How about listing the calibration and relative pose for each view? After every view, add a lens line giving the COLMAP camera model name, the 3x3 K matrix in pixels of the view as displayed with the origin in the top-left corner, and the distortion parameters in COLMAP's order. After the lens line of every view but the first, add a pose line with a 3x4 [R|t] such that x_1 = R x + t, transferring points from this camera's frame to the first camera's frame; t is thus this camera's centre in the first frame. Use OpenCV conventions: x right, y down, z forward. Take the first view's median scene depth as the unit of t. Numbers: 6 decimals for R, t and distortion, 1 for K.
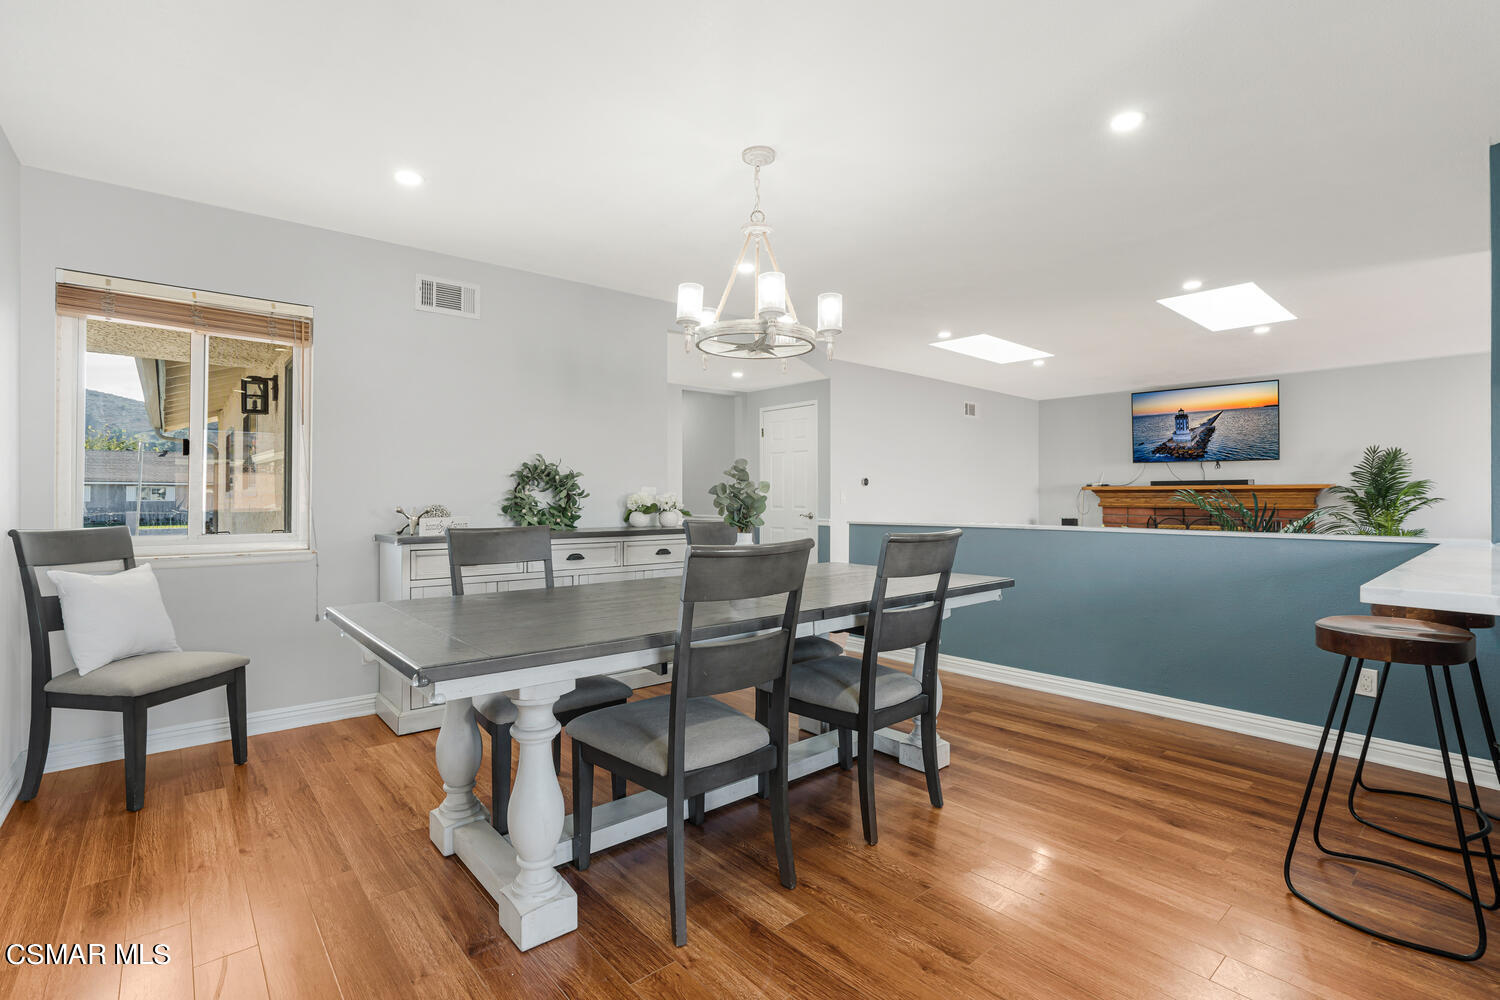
lens RADIAL K [[689.7, 0, 756.8], [0, 689.7, 500.6], [0, 0, 1]] dist [-0.001326, 0.000064]
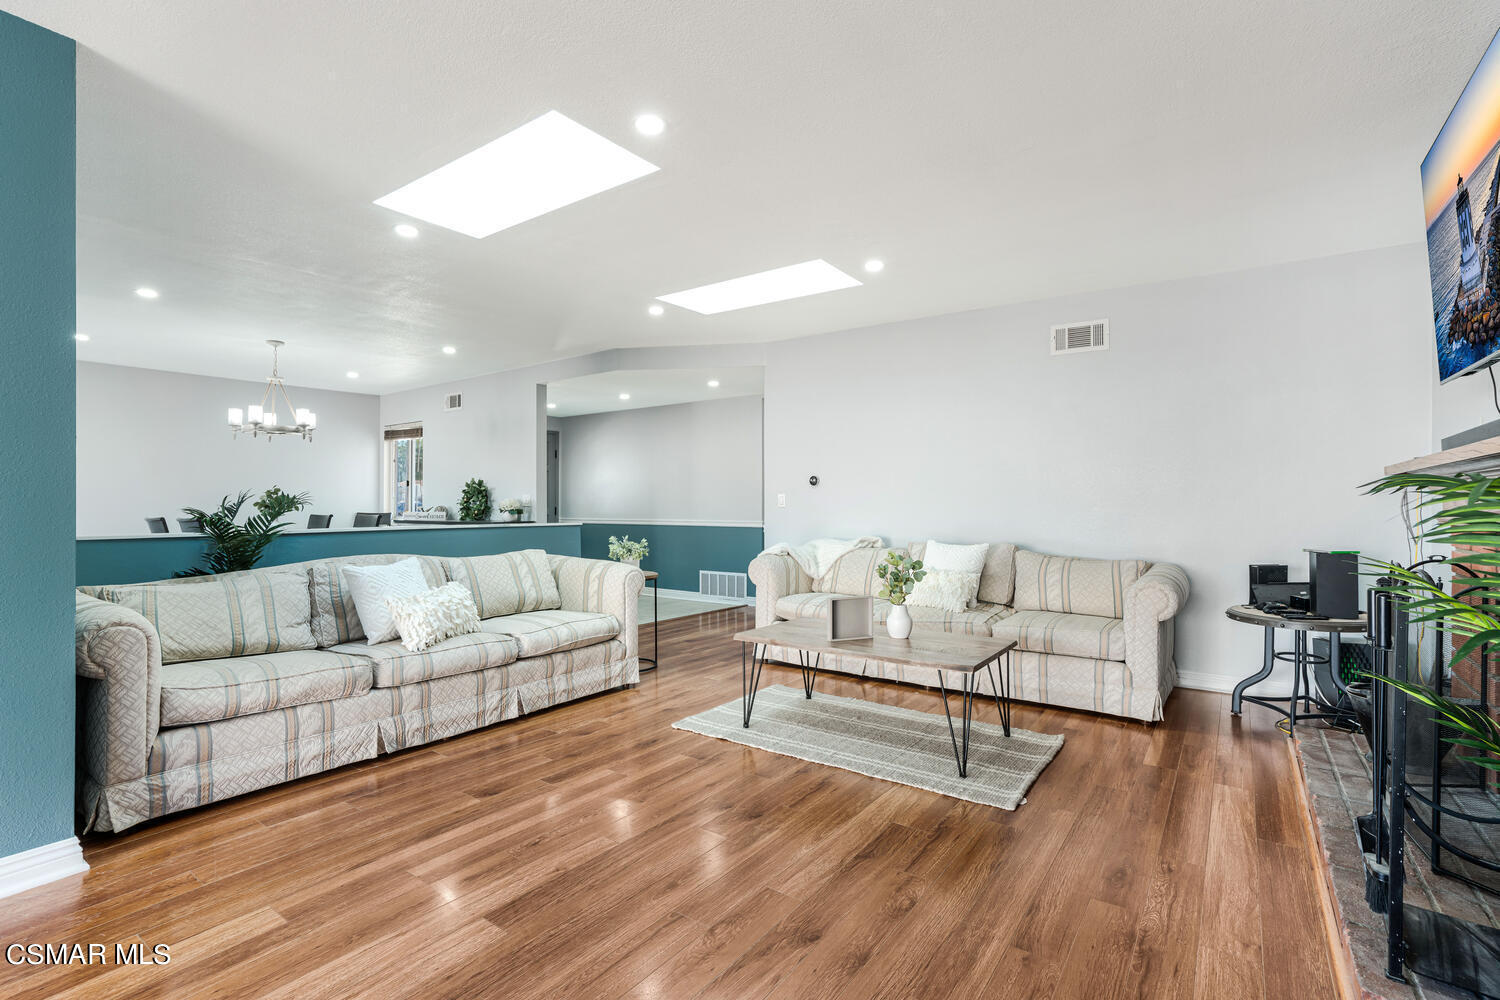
lens RADIAL K [[696.0, 0, 750.0], [0, 696.0, 500.0], [0, 0, 1]] dist [0.050329, 0.000203]
pose [[0.233656, -0.003308, -0.972314, 1.559499], [0.002966, 0.999992, -0.002690, -0.005450], [0.972315, -0.002256, 0.233664, 1.234428]]
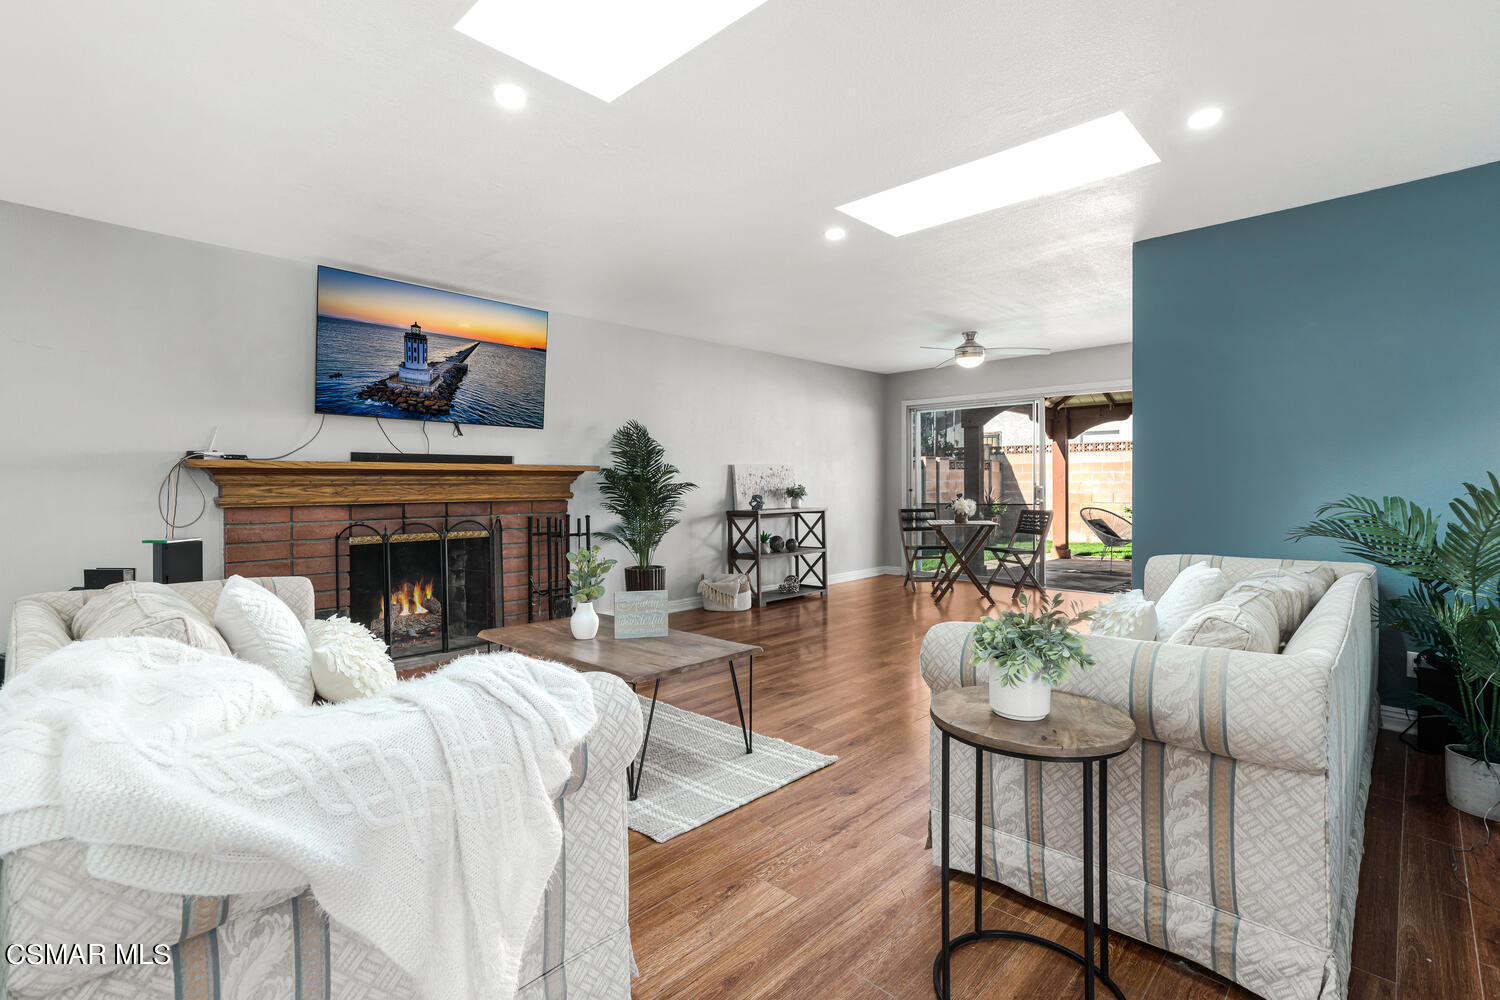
lens RADIAL K [[715.1, 0, 750.0], [0, 715.1, 500.0], [0, 0, 1]] dist [-0.001122, -0.000001]
pose [[-0.086992, -0.017659, 0.996053, 0.040702], [0.013517, 0.999730, 0.018904, 0.001659], [-0.996117, 0.015108, -0.086730, 1.472600]]
